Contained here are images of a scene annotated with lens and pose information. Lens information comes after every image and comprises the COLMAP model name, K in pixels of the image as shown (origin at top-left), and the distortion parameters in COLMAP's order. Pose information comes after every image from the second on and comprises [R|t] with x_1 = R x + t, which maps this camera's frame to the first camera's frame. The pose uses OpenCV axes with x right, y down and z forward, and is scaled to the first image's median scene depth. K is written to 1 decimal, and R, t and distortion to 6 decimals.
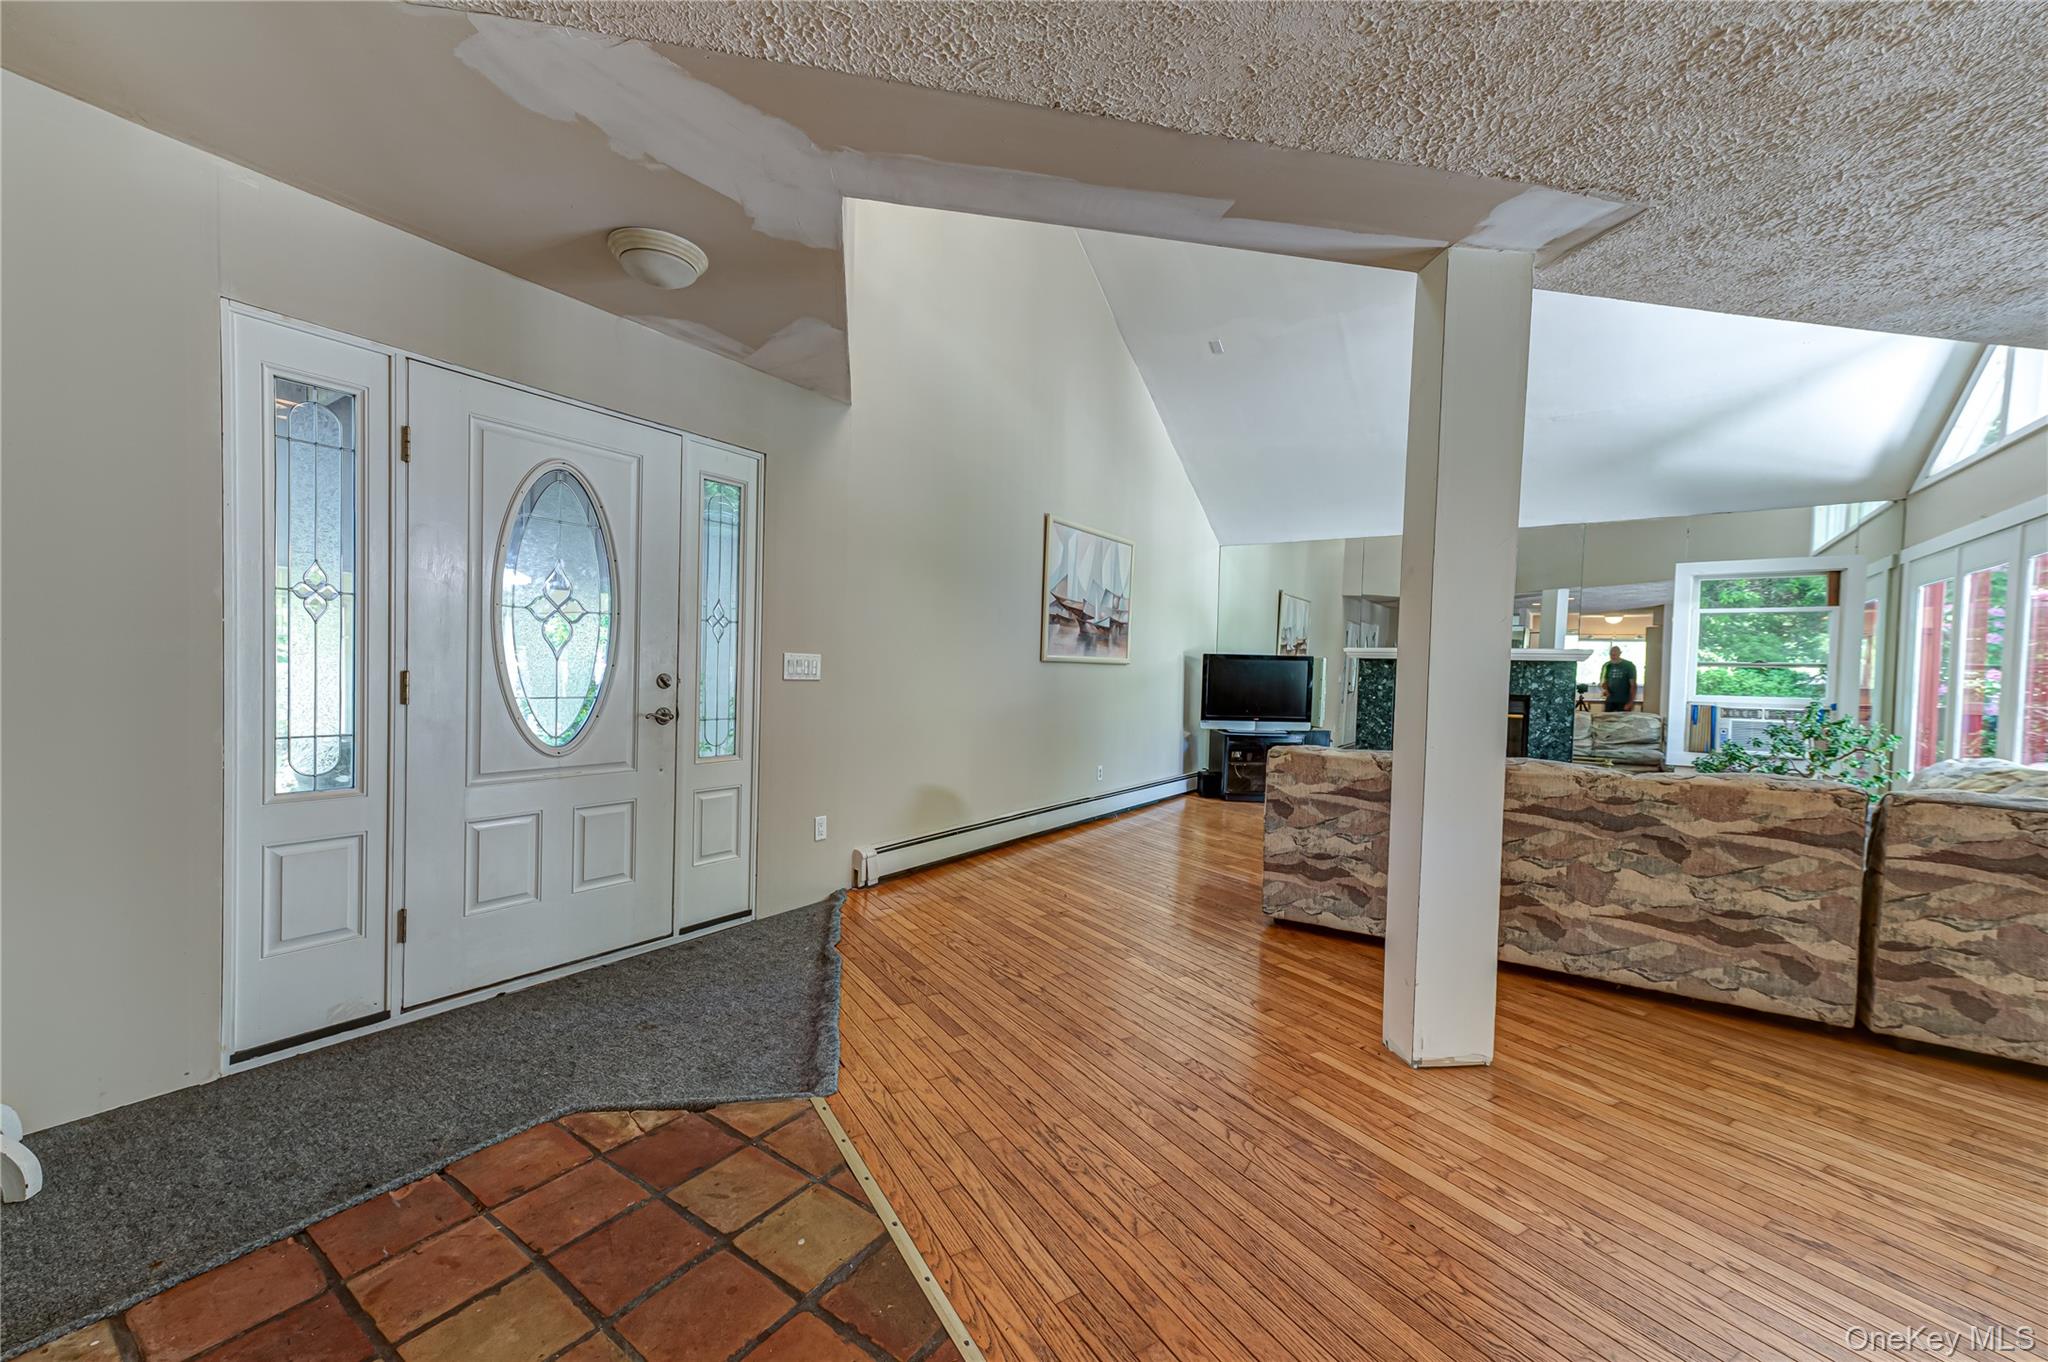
lens RADIAL K [[794.9, 0, 1016.1], [0, 794.9, 687.1], [0, 0, 1]] dist [0.015310, 0.000283]
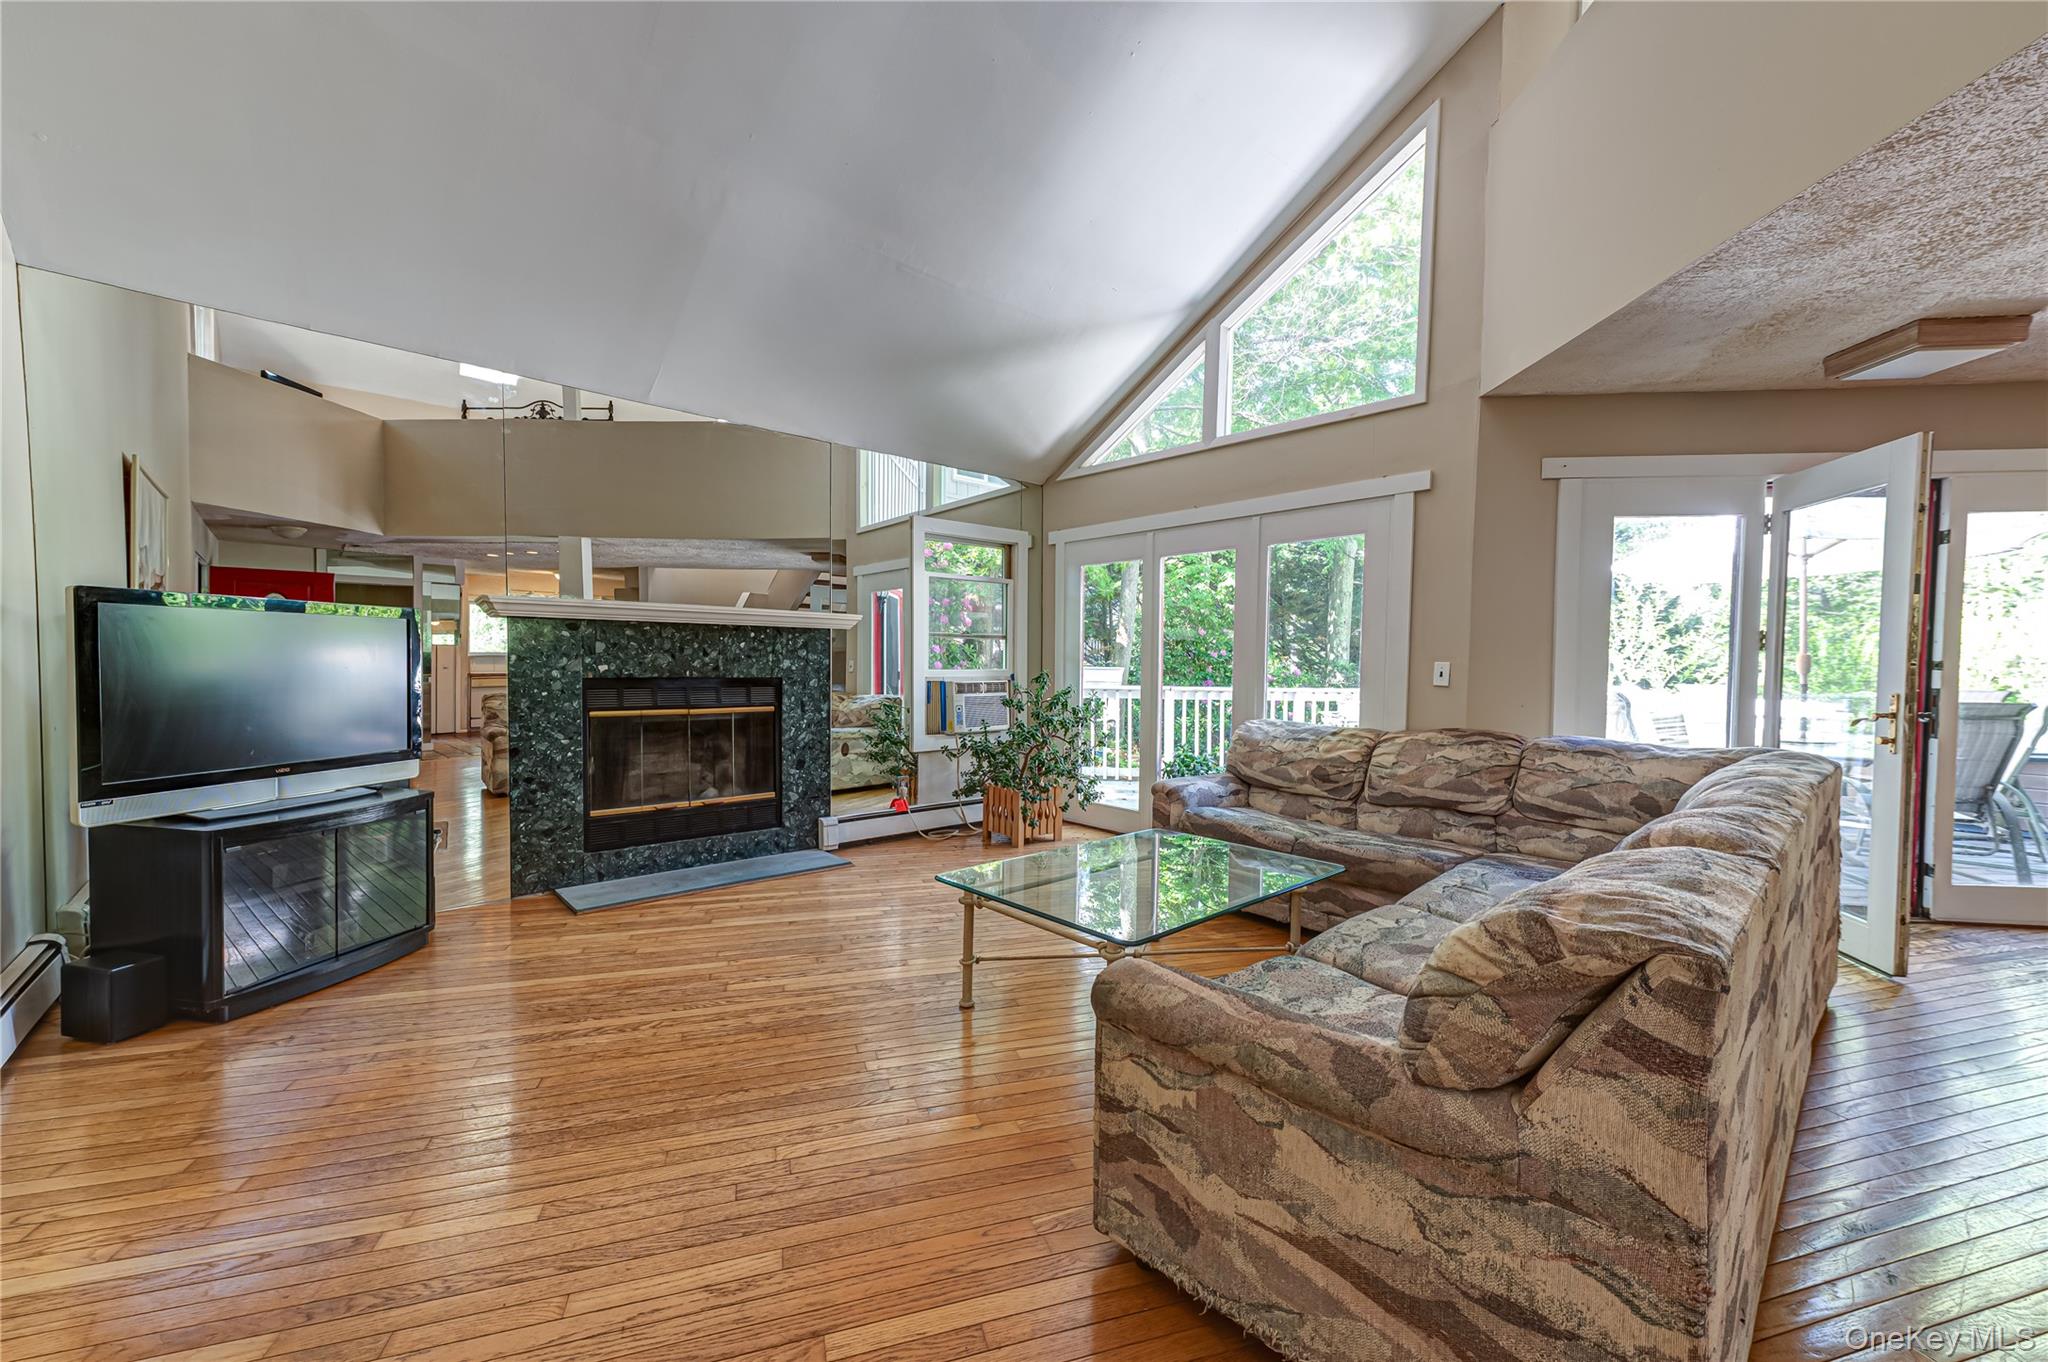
lens RADIAL K [[794.9, 0, 1018.0], [0, 794.9, 693.4], [0, 0, 1]] dist [0.015310, 0.000283]
pose [[0.242057, -0.063318, 0.968194, 0.025051], [0.020480, 0.997980, 0.060145, -0.014226], [-0.970046, 0.005270, 0.242865, 0.686598]]
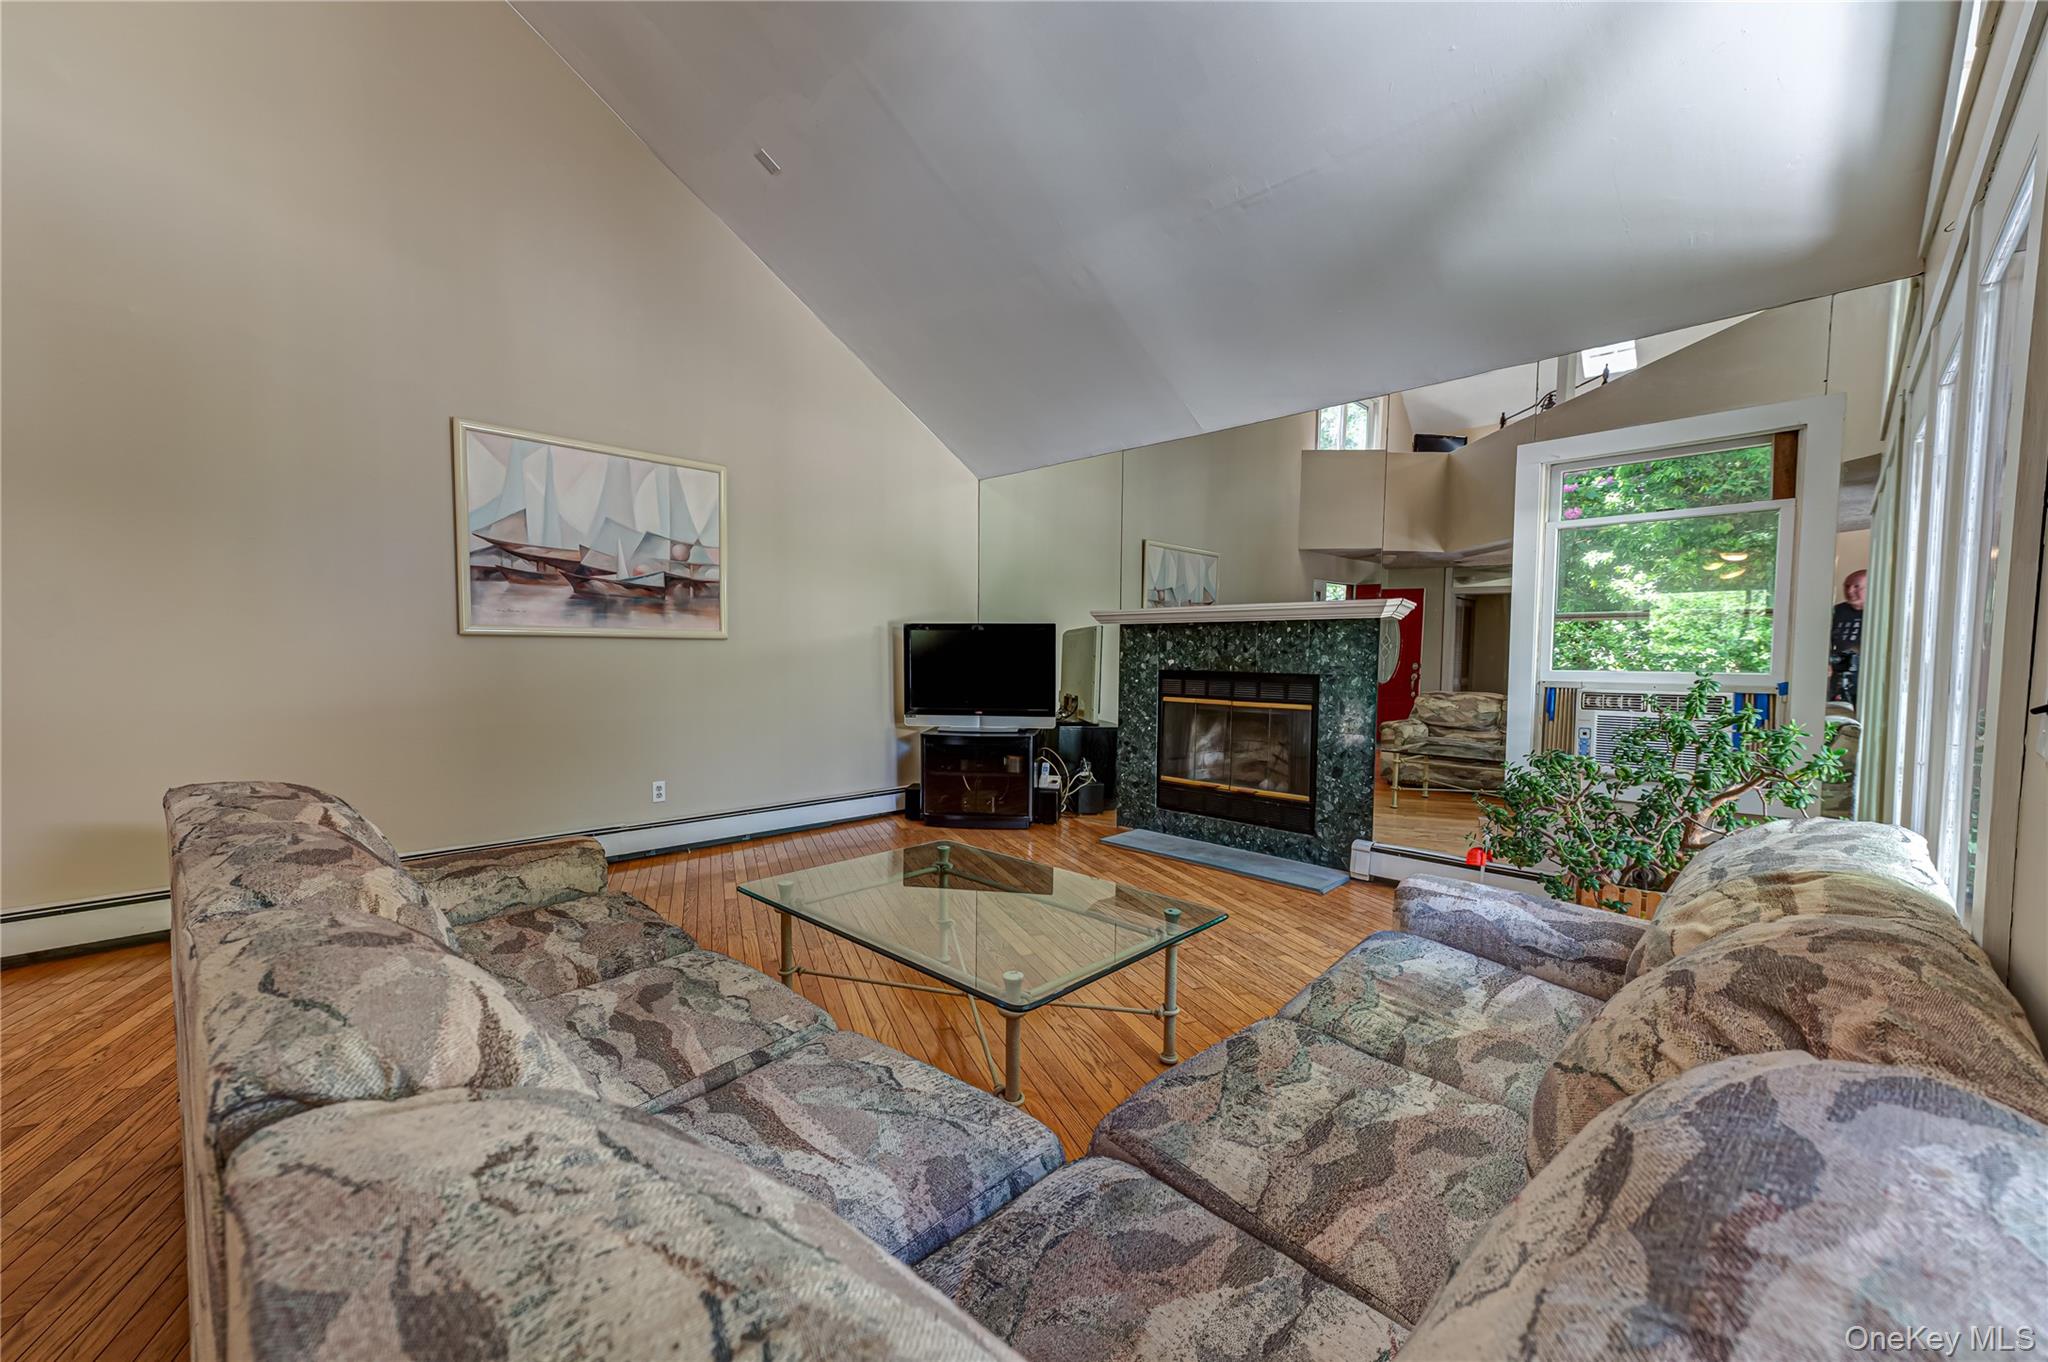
lens RADIAL K [[794.9, 0, 1021.9], [0, 794.9, 686.0], [0, 0, 1]] dist [0.015310, 0.000283]
pose [[0.984648, -0.011035, -0.174202, 0.561906], [0.013887, 0.999789, 0.015162, 0.007100], [0.173998, -0.017348, 0.984593, 0.358202]]
